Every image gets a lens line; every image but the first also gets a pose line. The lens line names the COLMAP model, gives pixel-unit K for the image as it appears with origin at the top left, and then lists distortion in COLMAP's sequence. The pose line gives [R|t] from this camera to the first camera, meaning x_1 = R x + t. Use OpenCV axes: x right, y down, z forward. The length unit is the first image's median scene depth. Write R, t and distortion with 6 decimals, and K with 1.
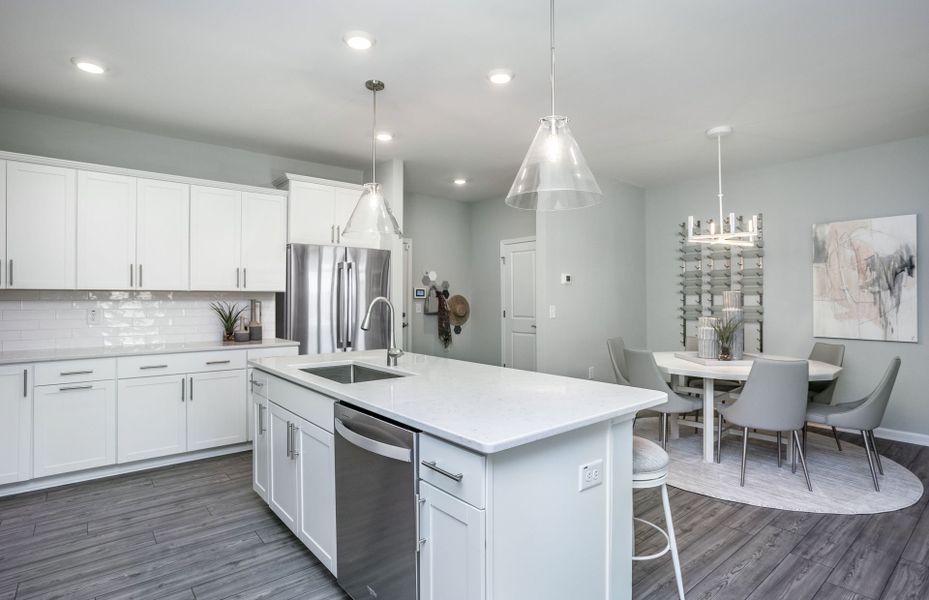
lens RADIAL K [[472.9, 0, 460.3], [0, 472.9, 297.6], [0, 0, 1]] dist [-0.016902, 0.008878]
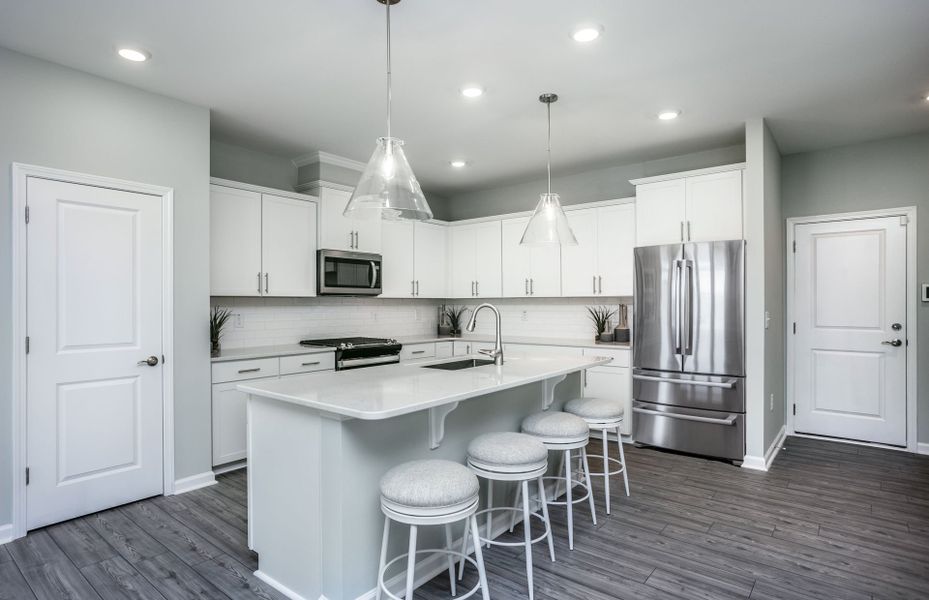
lens RADIAL K [[498.8, 0, 463.6], [0, 498.8, 306.2], [0, 0, 1]] dist [-0.011646, 0.004588]
pose [[0.193039, 0.009863, -0.981141, 0.604481], [0.008760, 0.999892, 0.011775, -0.007300], [0.981152, -0.010868, 0.192932, 0.421831]]
